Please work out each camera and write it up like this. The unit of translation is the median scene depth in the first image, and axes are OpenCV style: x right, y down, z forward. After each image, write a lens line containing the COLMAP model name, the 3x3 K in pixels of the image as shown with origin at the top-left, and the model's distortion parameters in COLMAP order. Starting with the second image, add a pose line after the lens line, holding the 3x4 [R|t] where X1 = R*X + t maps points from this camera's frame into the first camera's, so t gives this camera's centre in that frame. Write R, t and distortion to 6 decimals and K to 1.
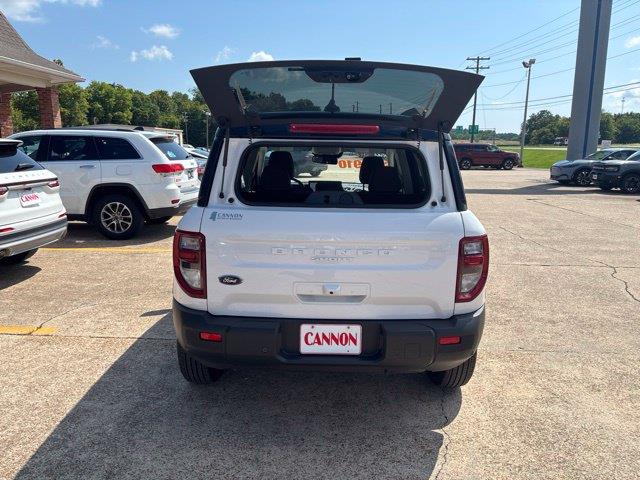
lens RADIAL K [[485.4, 0, 322.3], [0, 485.4, 242.0], [0, 0, 1]] dist [0.044528, -0.048821]
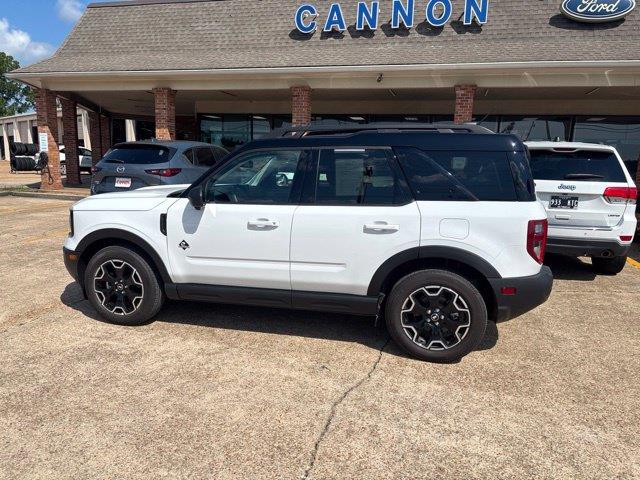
lens RADIAL K [[484.8, 0, 314.8], [0, 484.8, 242.3], [0, 0, 1]] dist [0.049366, -0.055567]
pose [[-0.234512, 0.160510, -0.958770, 1.106073], [-0.217934, 0.952489, 0.212764, -0.357249], [0.947369, 0.258845, -0.188390, 1.867190]]
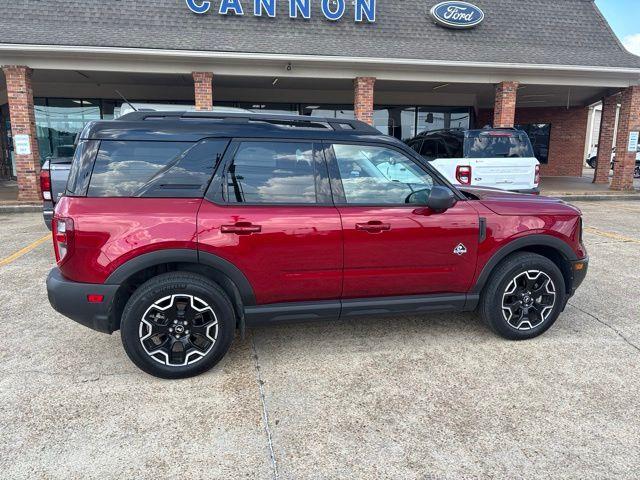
lens RADIAL K [[485.4, 0, 322.3], [0, 485.4, 242.0], [0, 0, 1]] dist [0.044528, -0.048821]
pose [[0.238095, 0.186951, -0.953079, 1.114369], [-0.190608, 0.971211, 0.142890, -0.166469], [0.952355, 0.147643, 0.266874, 0.871010]]
